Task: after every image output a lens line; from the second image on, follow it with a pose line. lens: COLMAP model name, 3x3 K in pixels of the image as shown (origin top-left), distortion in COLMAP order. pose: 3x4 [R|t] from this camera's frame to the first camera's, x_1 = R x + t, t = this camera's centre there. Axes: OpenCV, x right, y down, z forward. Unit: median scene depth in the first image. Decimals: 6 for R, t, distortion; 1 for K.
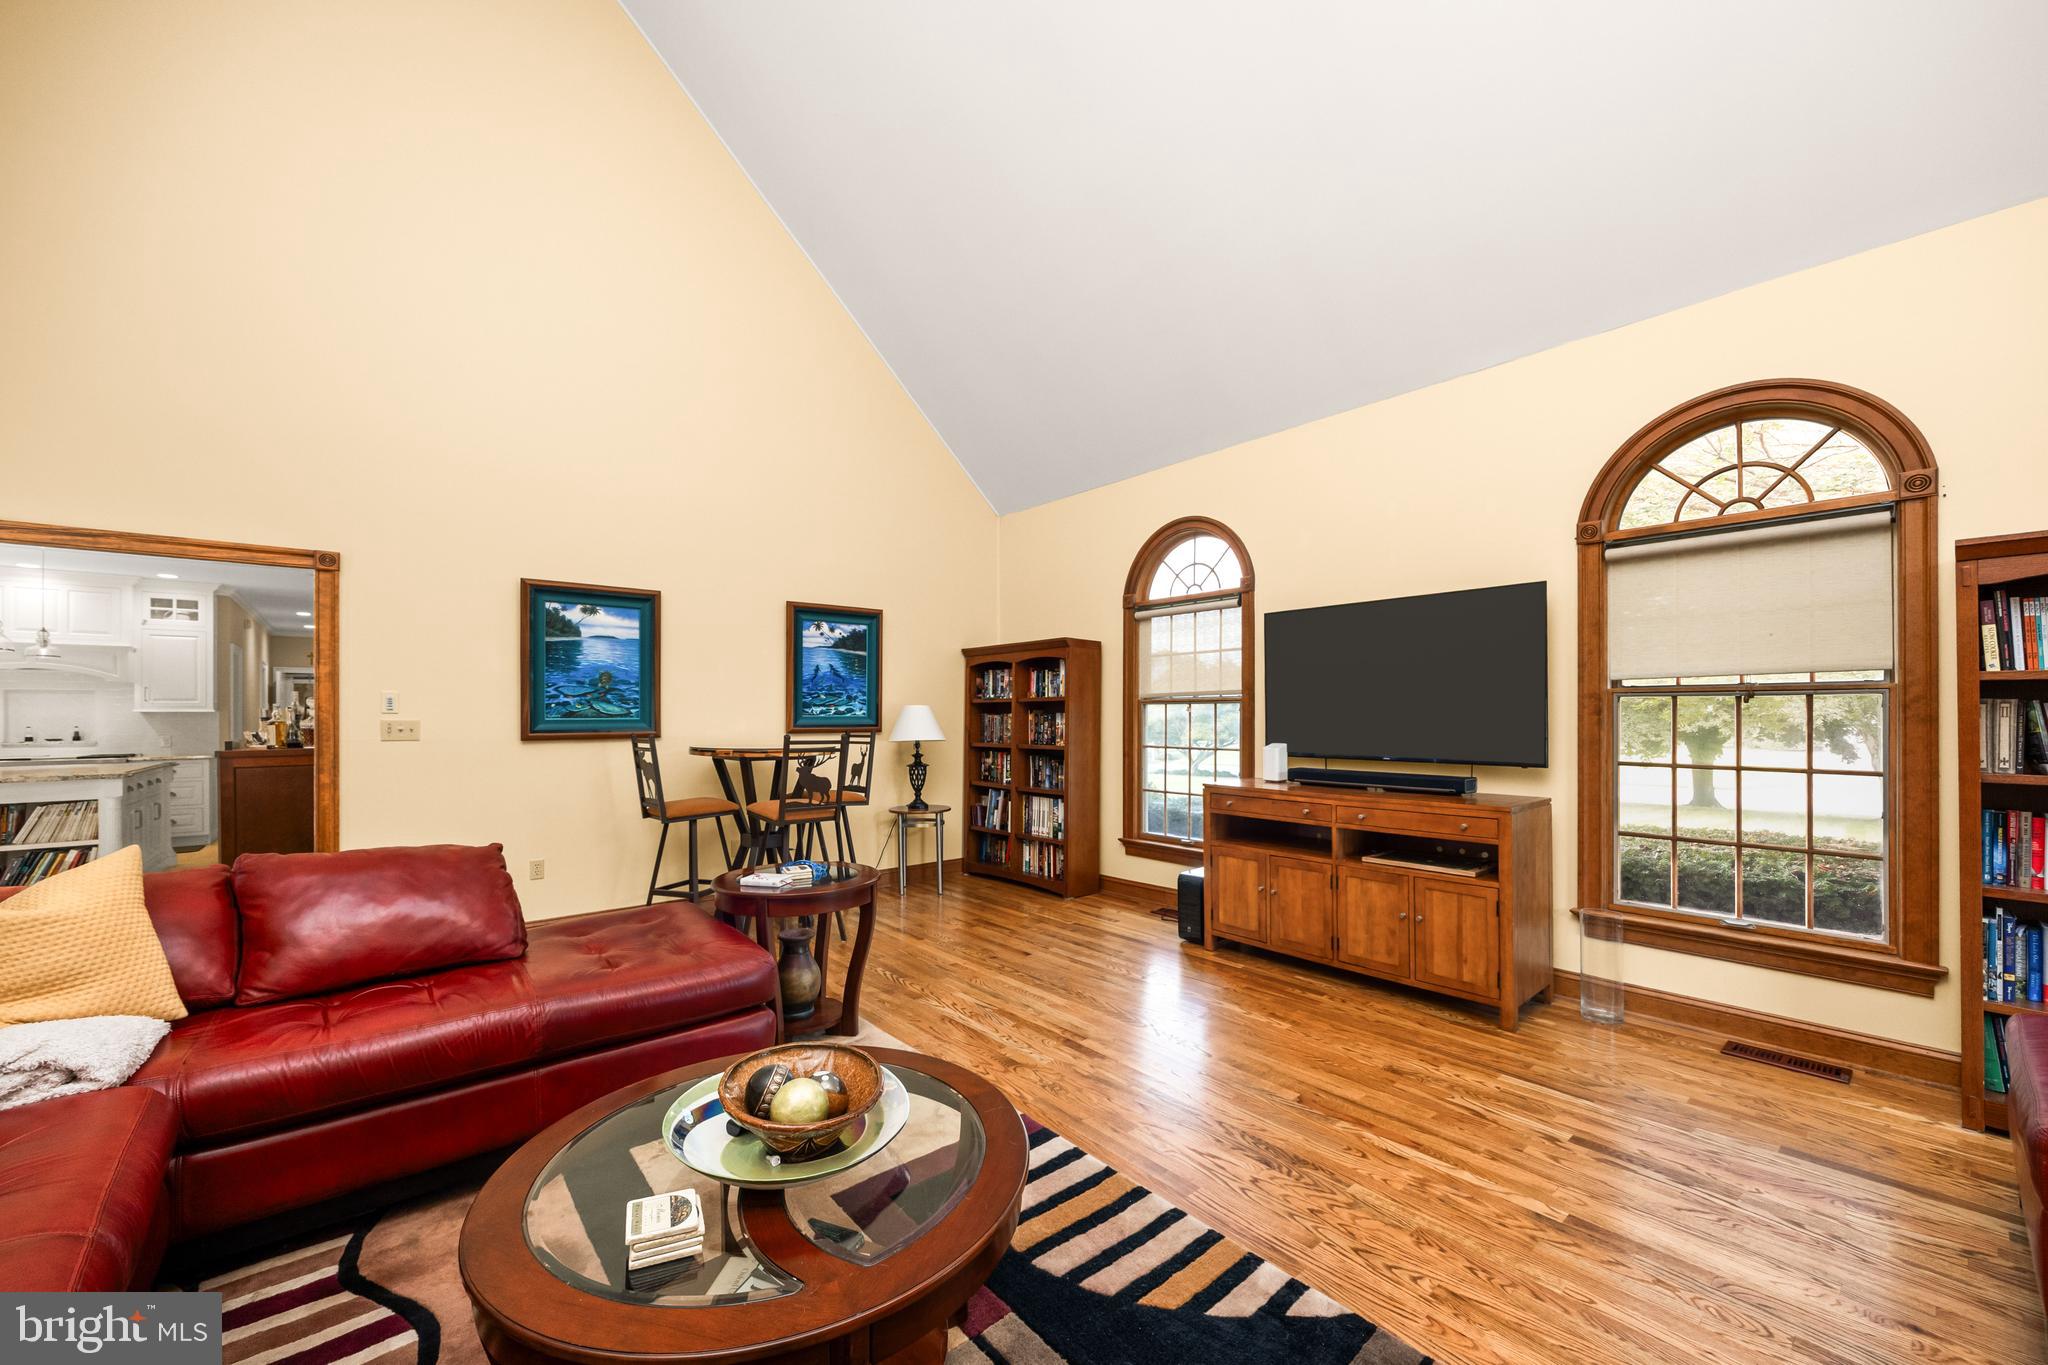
lens RADIAL K [[789.0, 0, 1043.6], [0, 789.0, 714.2], [0, 0, 1]] dist [-0.000098, -0.000029]
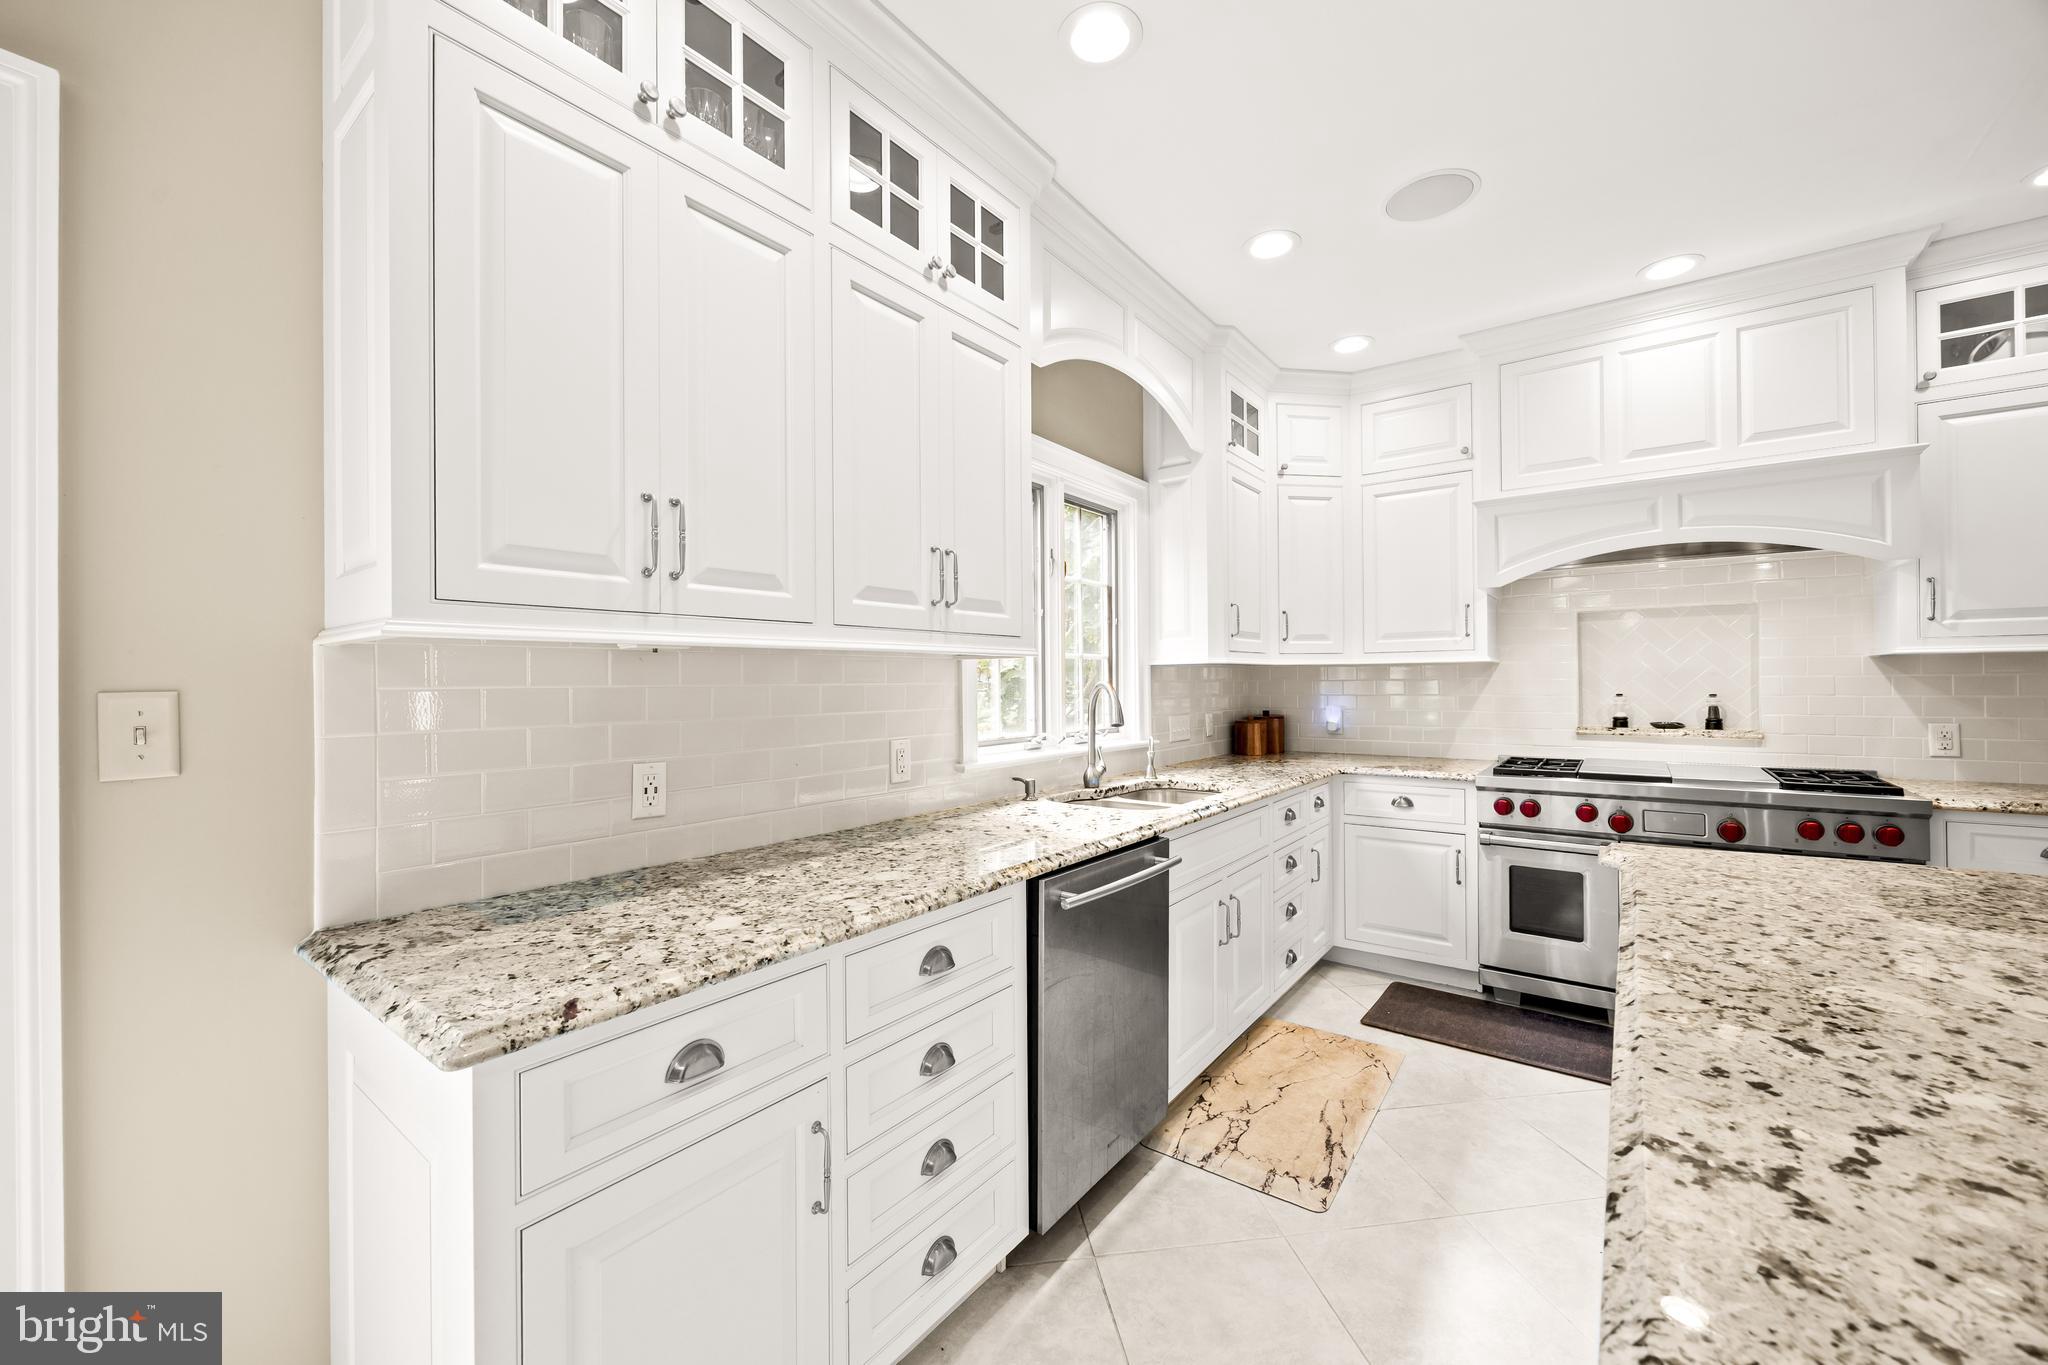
lens RADIAL K [[789.0, 0, 1033.3], [0, 789.0, 678.6], [0, 0, 1]] dist [-0.000098, -0.000029]
pose [[0.220908, -0.000085, -0.975295, -1.508374], [0.005967, 0.999981, 0.001265, 0.008147], [0.975276, -0.006099, 0.220905, 0.941766]]
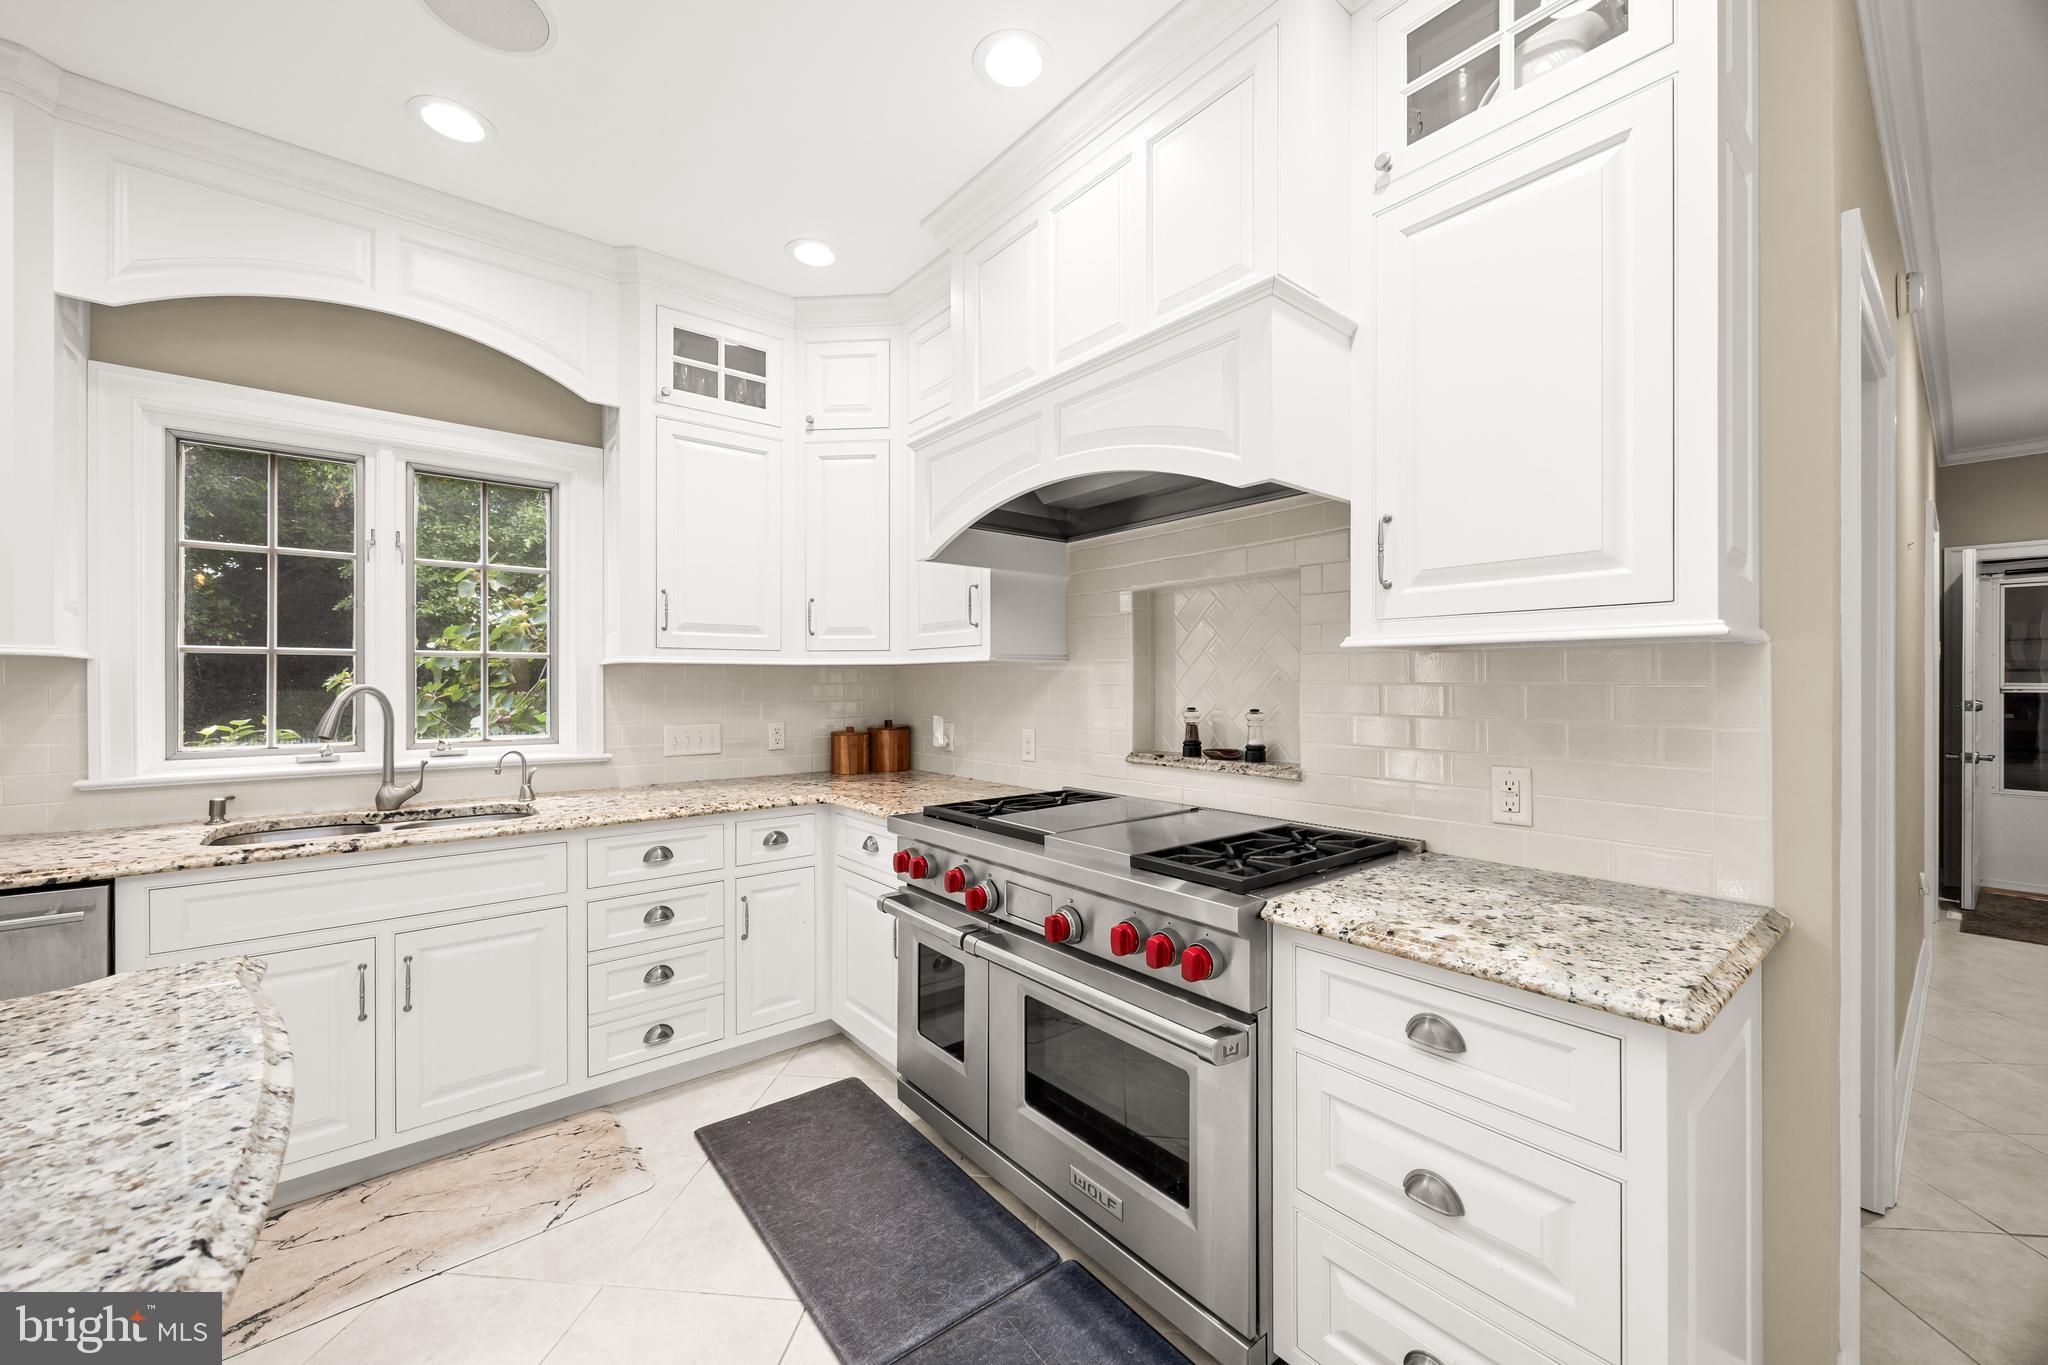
lens RADIAL K [[789.0, 0, 1028.7], [0, 789.0, 680.5], [0, 0, 1]] dist [-0.000098, -0.000029]
pose [[-0.021145, 0.002307, -0.999774, -1.585902], [0.005459, 0.999983, 0.002192, 0.009169], [0.999762, -0.005411, -0.021157, 1.537538]]
